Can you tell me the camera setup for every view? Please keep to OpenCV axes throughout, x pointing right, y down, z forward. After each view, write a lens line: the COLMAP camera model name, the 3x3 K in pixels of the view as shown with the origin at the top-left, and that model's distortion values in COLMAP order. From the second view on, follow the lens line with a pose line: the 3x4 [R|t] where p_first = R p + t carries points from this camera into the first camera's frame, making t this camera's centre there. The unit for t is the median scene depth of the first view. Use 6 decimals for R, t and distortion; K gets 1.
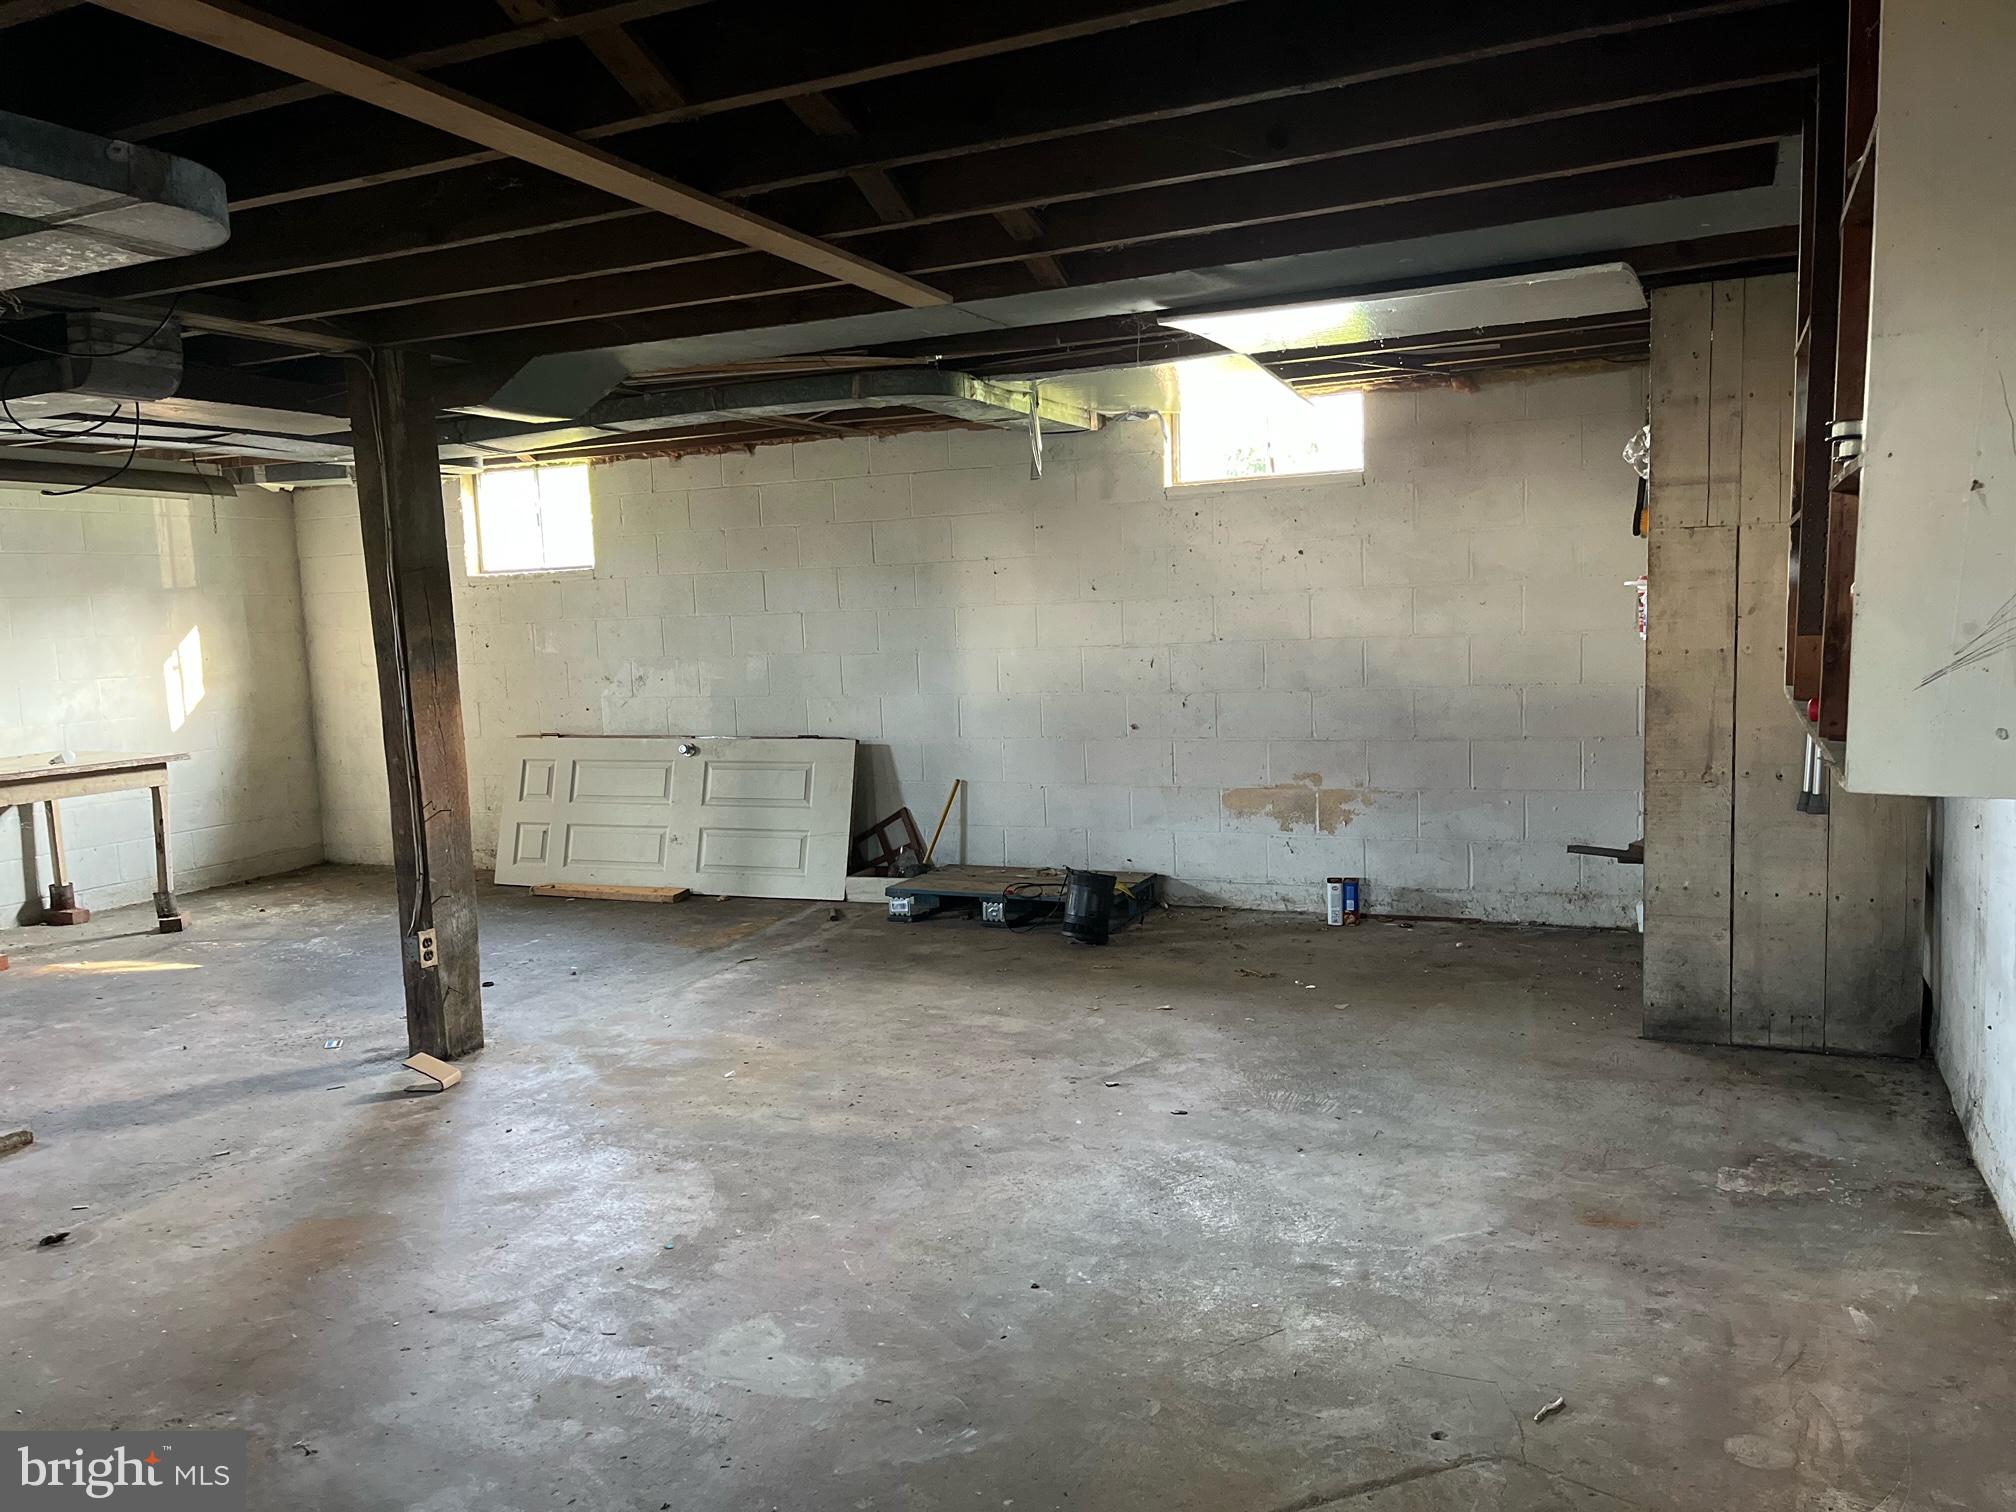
lens RADIAL K [[1517.3, 0, 1008.3], [0, 1517.3, 760.6], [0, 0, 1]] dist [0.049532, -0.074160]
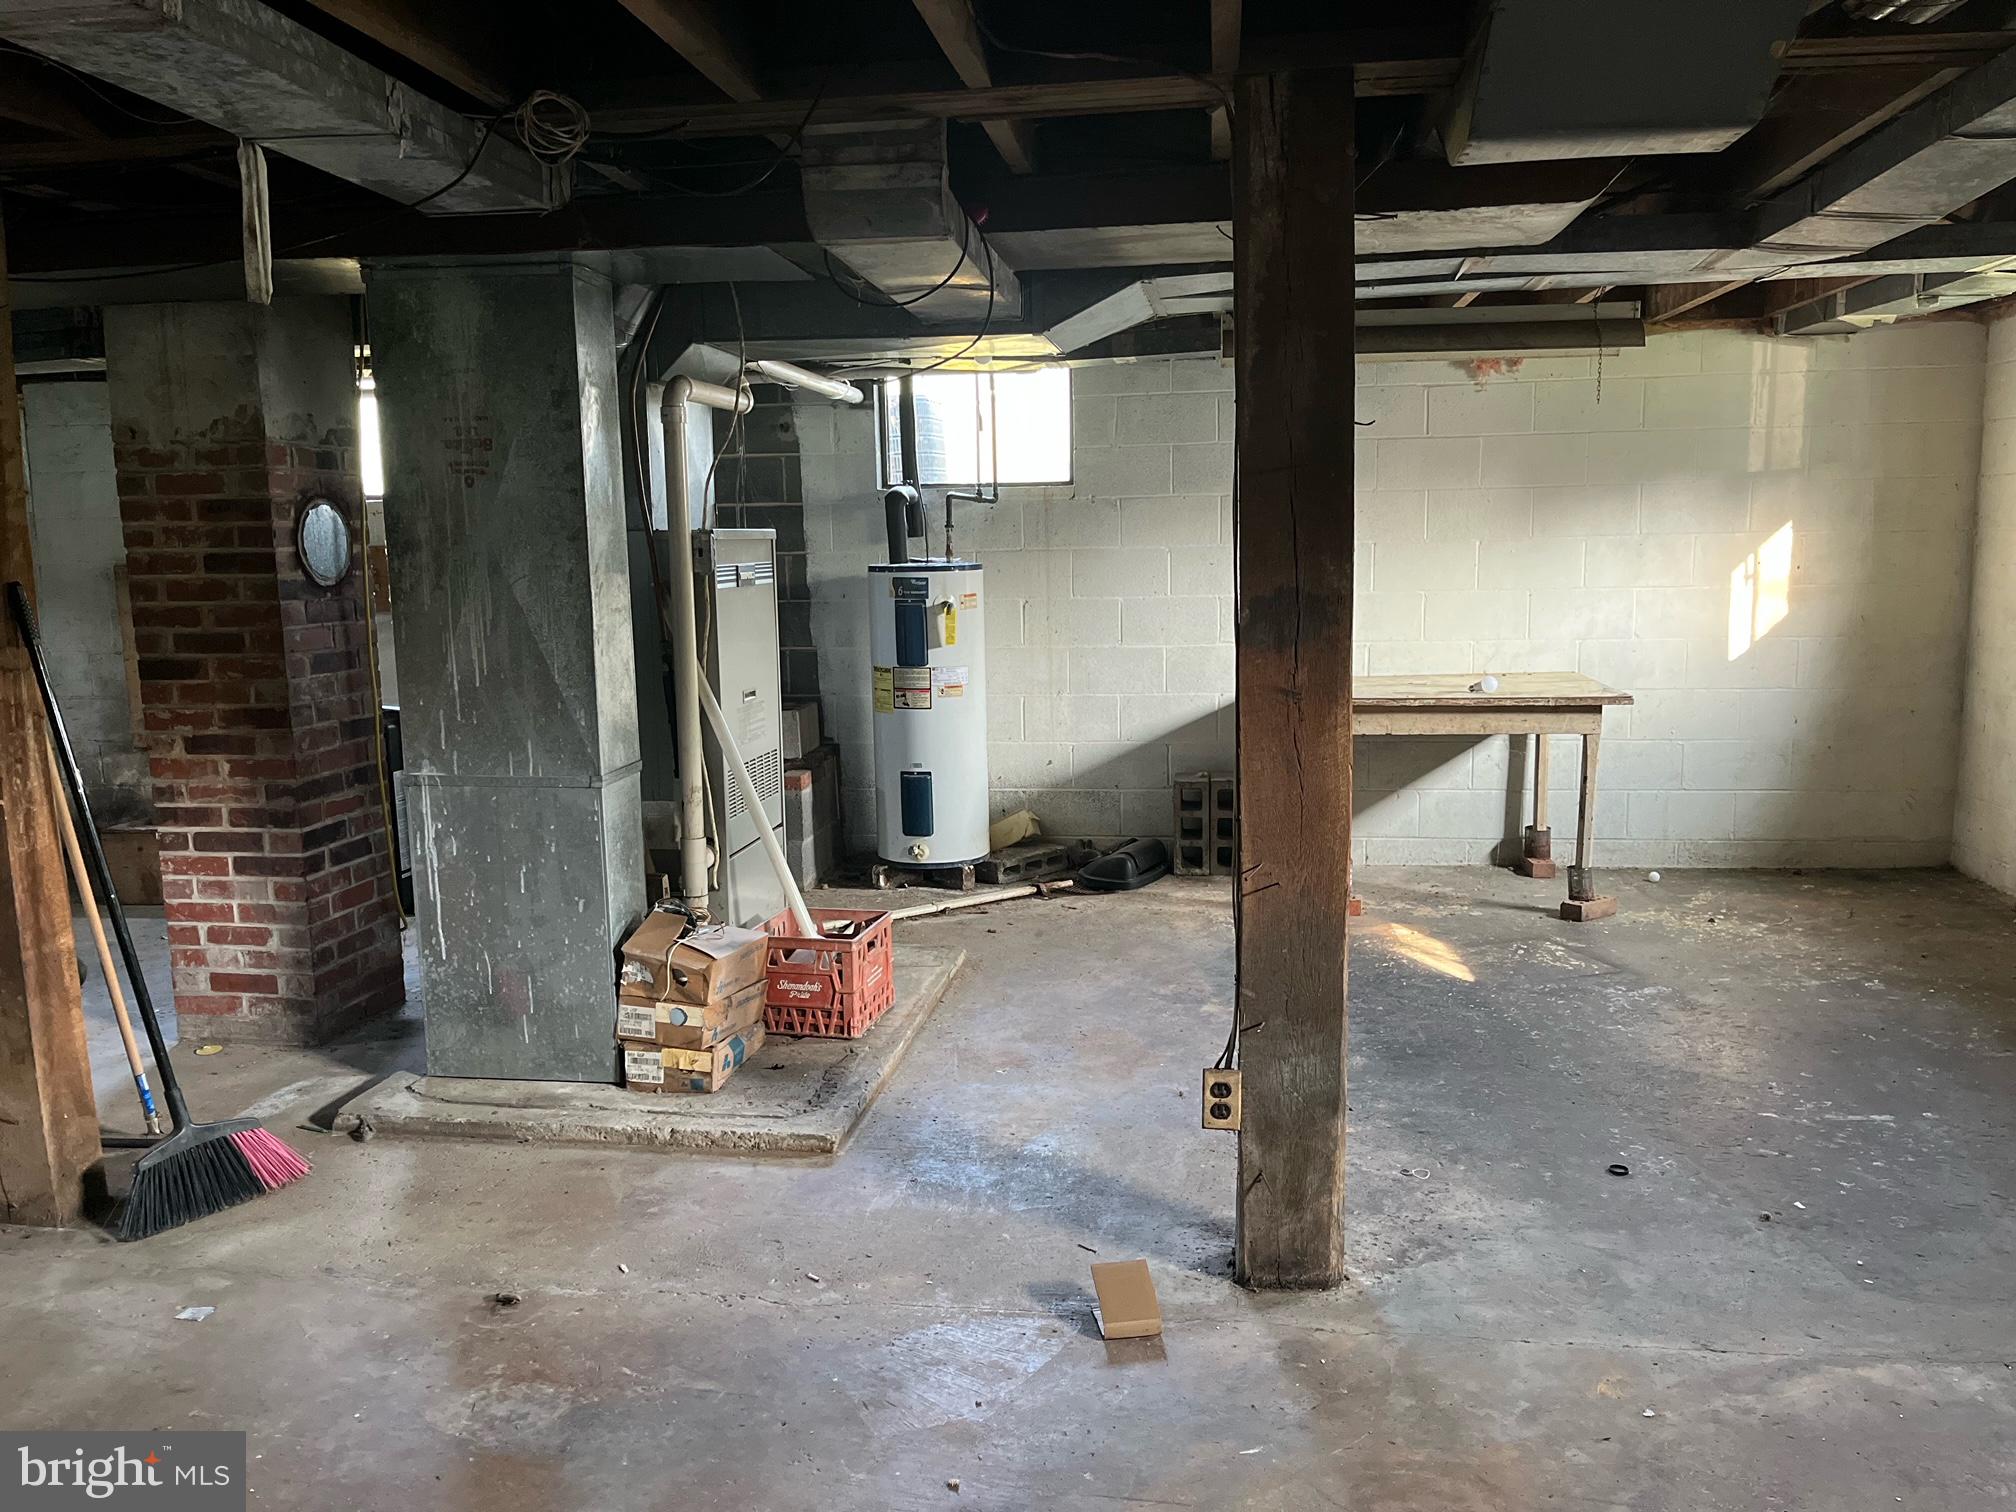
lens RADIAL K [[1517.3, 0, 1012.9], [0, 1517.3, 764.7], [0, 0, 1]] dist [0.049532, -0.074160]
pose [[0.289214, 0.172617, -0.941572, 0.088568], [-0.085471, 0.984335, 0.154203, -0.058332], [0.953441, 0.035880, 0.299437, 0.453164]]
